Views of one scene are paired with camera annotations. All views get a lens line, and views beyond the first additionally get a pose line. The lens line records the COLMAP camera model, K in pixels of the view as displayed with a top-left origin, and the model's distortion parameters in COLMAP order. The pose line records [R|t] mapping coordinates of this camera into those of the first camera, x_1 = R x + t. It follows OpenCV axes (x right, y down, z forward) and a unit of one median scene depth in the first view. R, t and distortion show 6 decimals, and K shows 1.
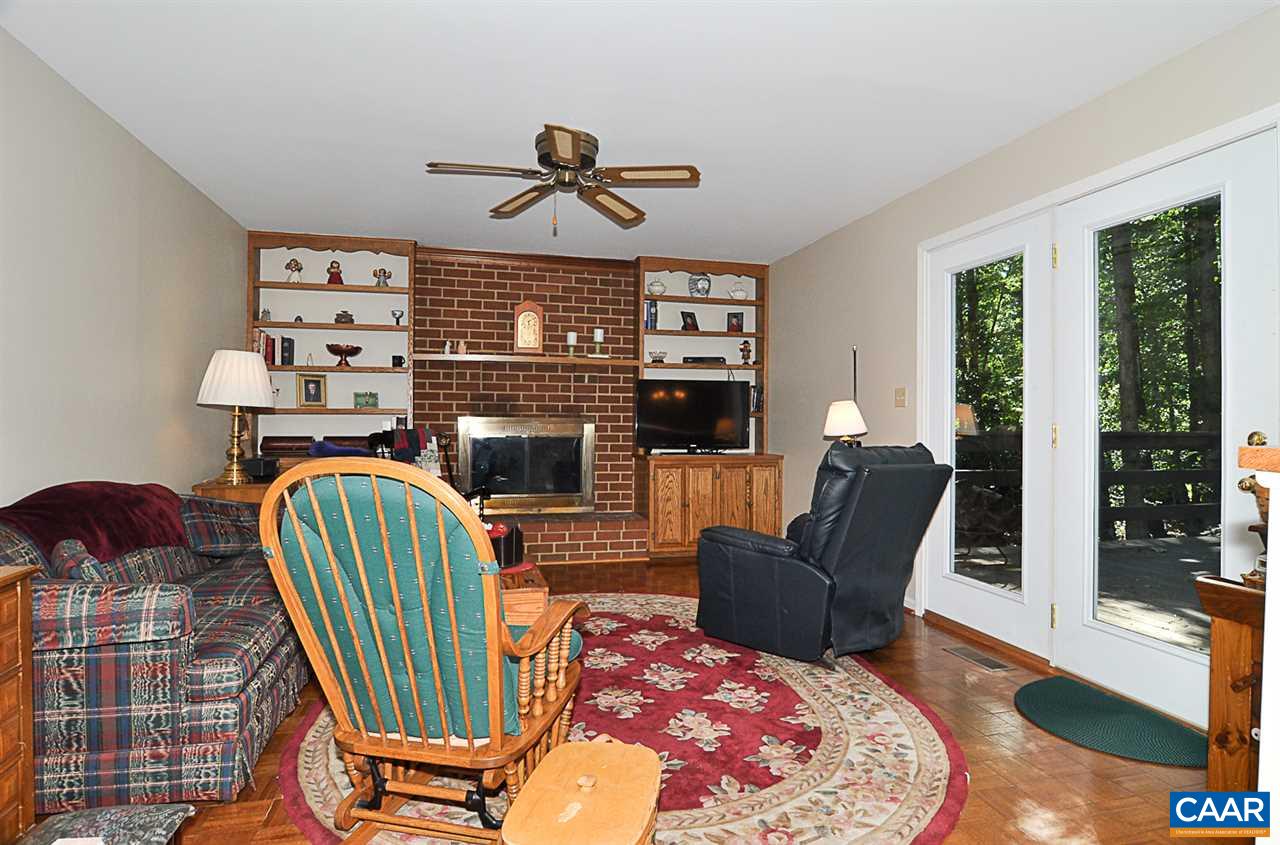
lens RADIAL K [[701.8, 0, 641.2], [0, 701.8, 423.2], [0, 0, 1]] dist [-0.009746, -0.008289]
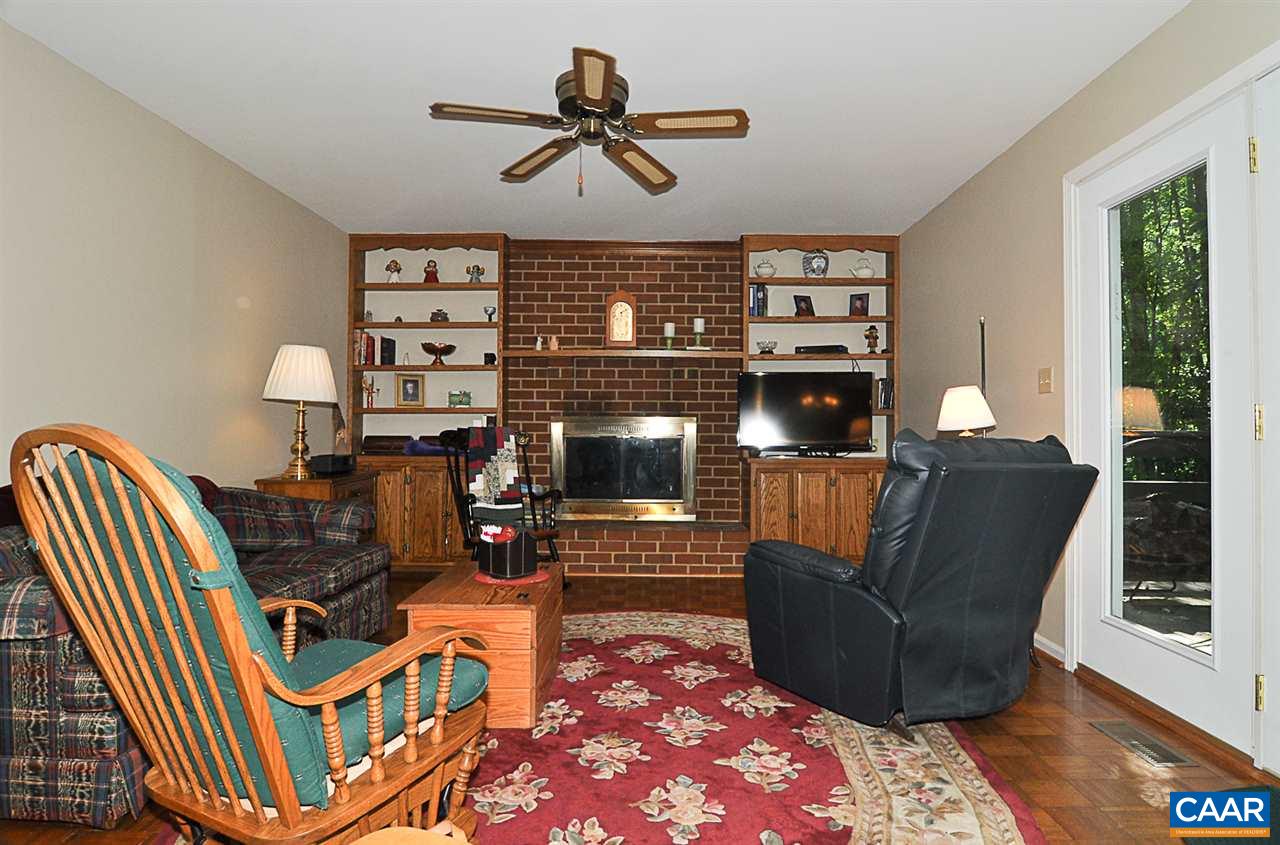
lens RADIAL K [[701.8, 0, 639.5], [0, 701.8, 422.5], [0, 0, 1]] dist [-0.009746, -0.008289]
pose [[0.967130, -0.003960, -0.254252, 0.143201], [-0.000193, 0.999867, -0.016308, 0.022342], [0.254283, 0.015821, 0.967000, 0.160084]]
